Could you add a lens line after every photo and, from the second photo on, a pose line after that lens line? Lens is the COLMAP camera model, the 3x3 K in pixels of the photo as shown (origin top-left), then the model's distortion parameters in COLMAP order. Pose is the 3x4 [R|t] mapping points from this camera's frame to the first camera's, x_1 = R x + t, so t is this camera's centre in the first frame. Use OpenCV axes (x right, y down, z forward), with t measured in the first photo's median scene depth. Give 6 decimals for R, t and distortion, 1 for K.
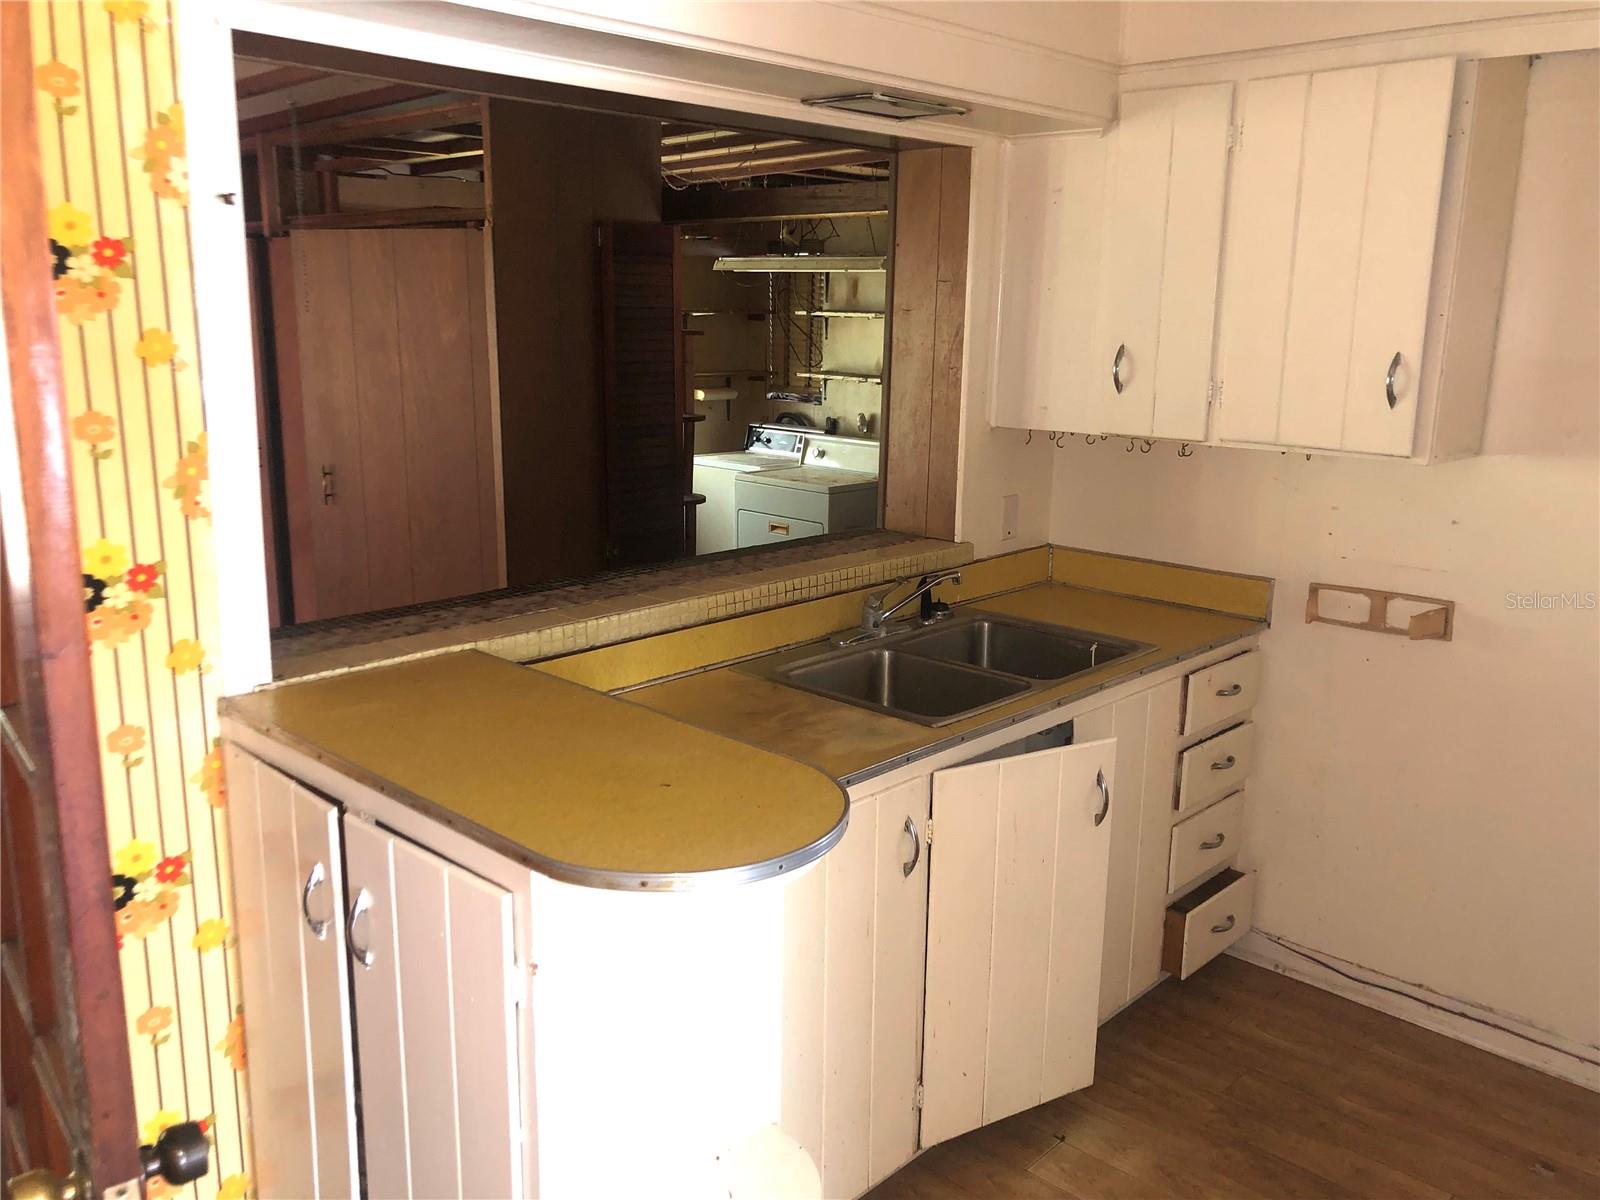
lens RADIAL K [[1310.2, 0, 792.8], [0, 1310.2, 601.7], [0, 0, 1]] dist [0.014770, -0.012896]
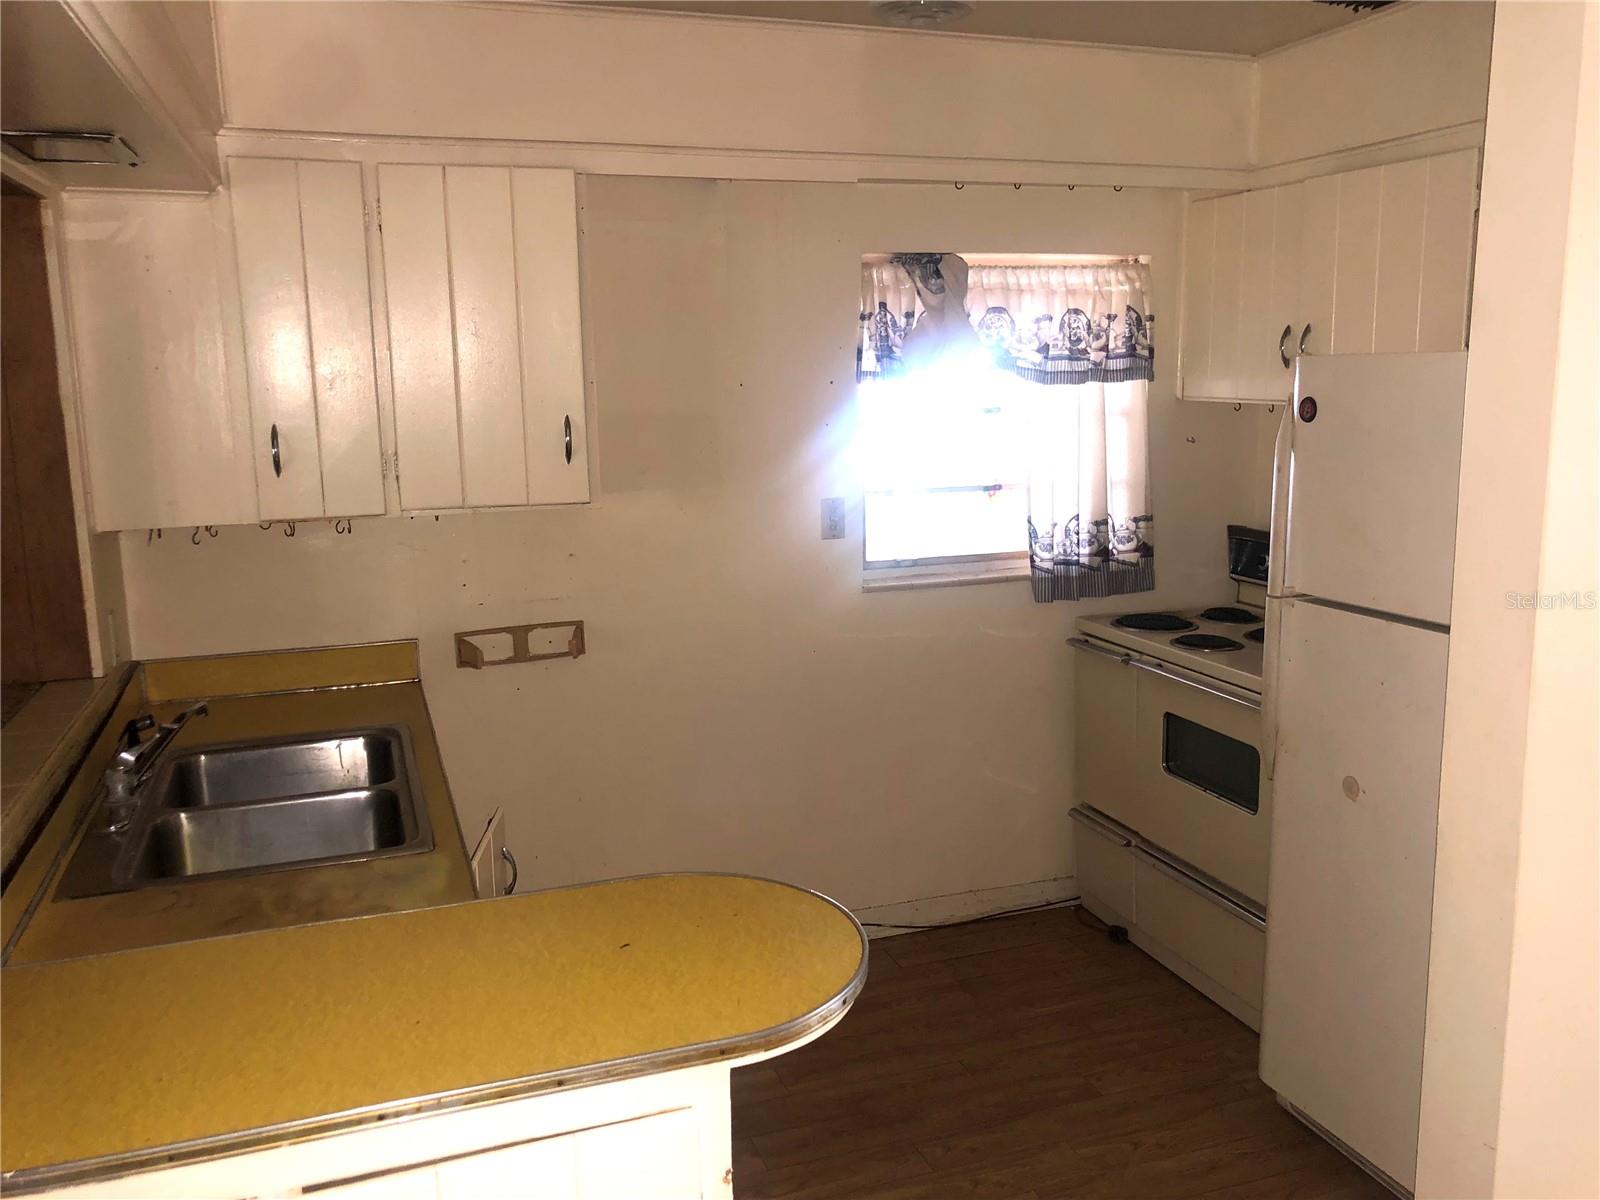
lens RADIAL K [[1310.2, 0, 798.9], [0, 1310.2, 594.2], [0, 0, 1]] dist [0.014770, -0.012896]
pose [[0.423532, -0.168915, 0.889993, -0.510556], [0.217761, 0.972637, 0.080972, -0.084405], [-0.879318, 0.159512, 0.448726, 0.323954]]
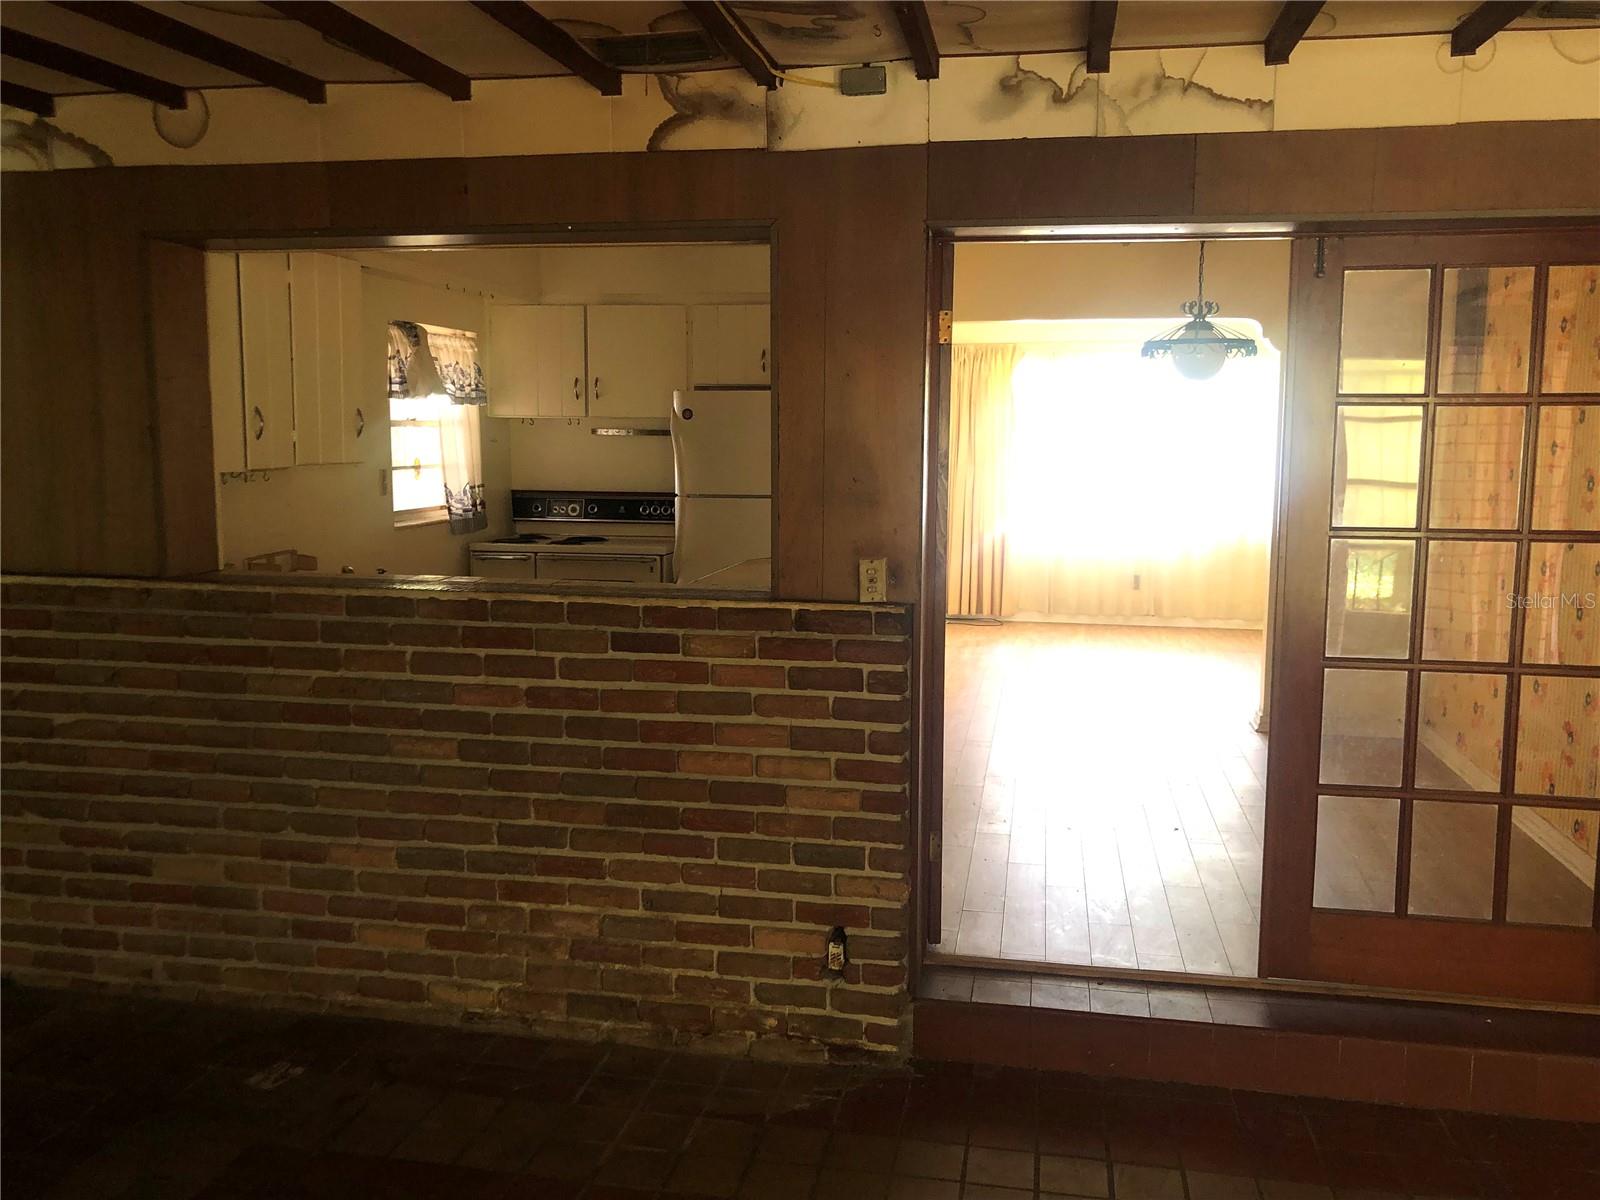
lens RADIAL K [[1310.2, 0, 800.4], [0, 1310.2, 596.6], [0, 0, 1]] dist [0.014770, -0.012896]
pose [[-0.567858, -0.112194, 0.815445, -1.468648], [0.174705, 0.951668, 0.252598, -0.294763], [-0.804373, 0.285902, -0.520811, 1.541169]]
